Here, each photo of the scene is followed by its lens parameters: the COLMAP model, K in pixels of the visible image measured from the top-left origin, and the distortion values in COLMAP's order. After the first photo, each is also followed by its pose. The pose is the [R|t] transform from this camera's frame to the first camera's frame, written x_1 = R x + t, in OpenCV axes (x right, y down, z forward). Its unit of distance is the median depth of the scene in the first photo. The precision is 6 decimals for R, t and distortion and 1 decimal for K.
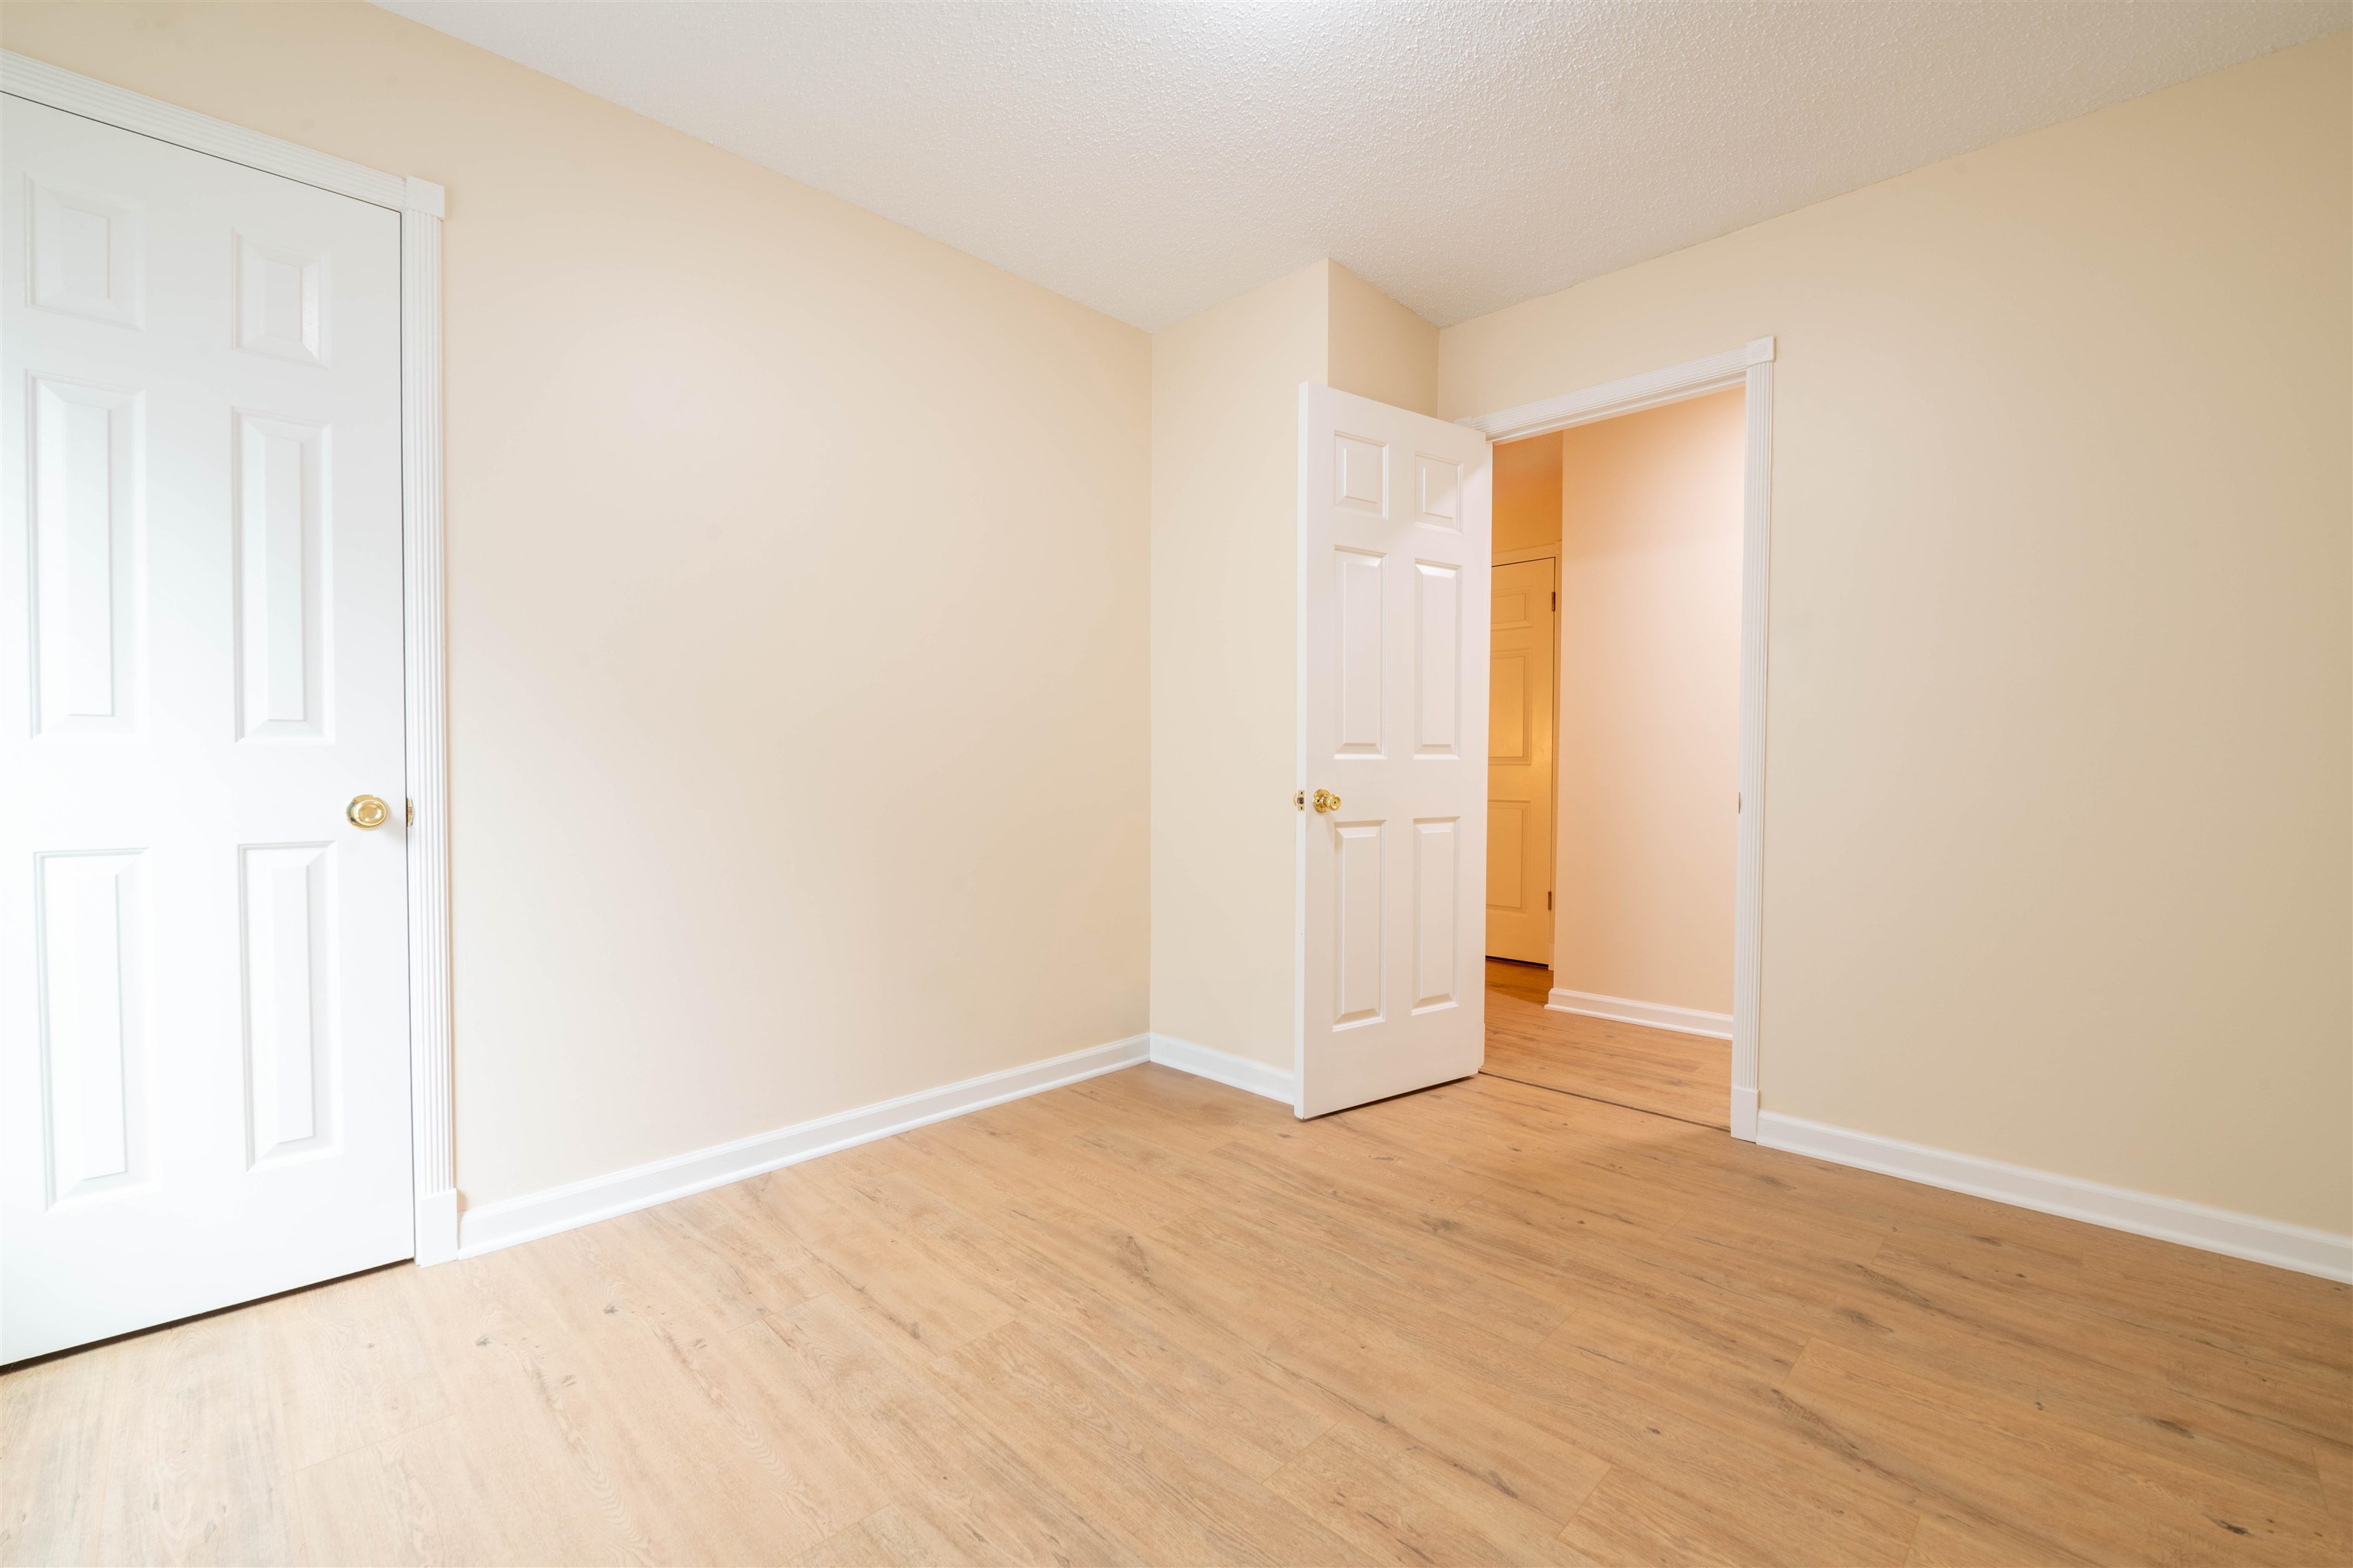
lens RADIAL K [[994.1, 0, 1114.7], [0, 994.1, 794.7], [0, 0, 1]] dist [-0.015515, -0.004541]
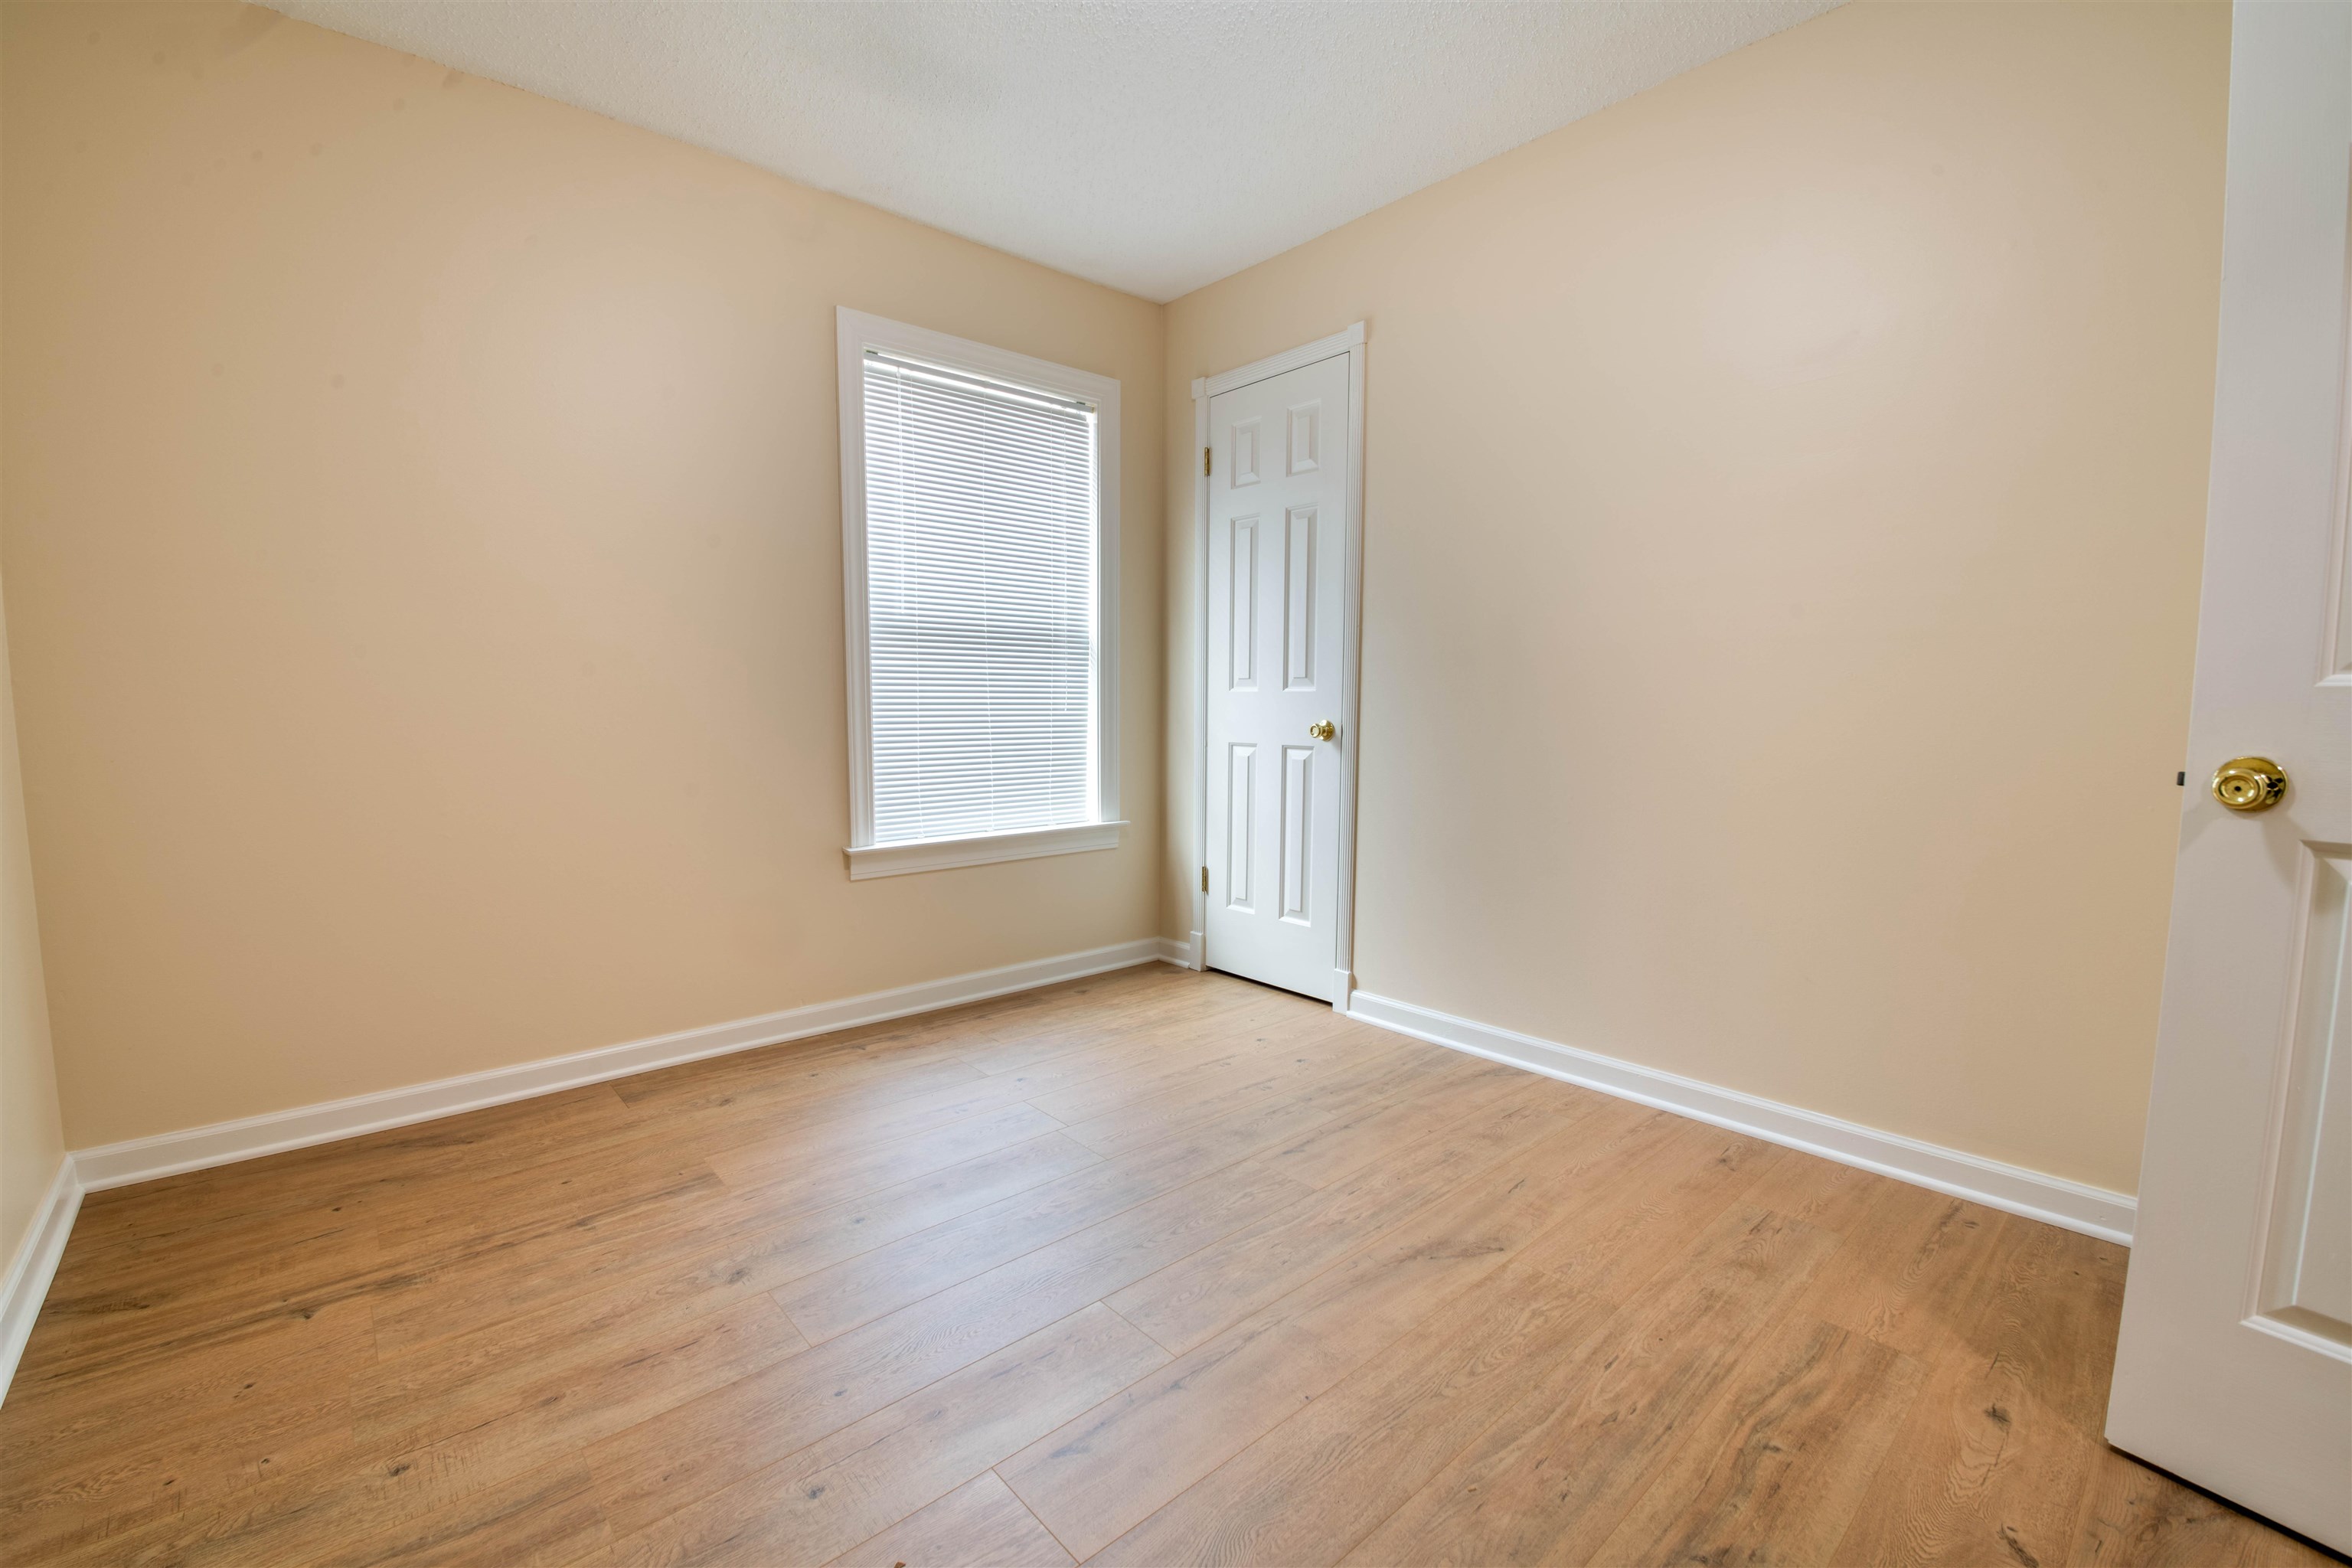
lens RADIAL K [[993.7, 0, 1173.6], [0, 993.7, 780.0], [0, 0, 1]] dist [-0.015515, -0.004541]
pose [[-0.045585, 0.076451, -0.996031, 0.821635], [-0.027710, 0.996587, 0.077762, -0.019537], [0.998576, 0.031145, -0.043311, 0.709064]]
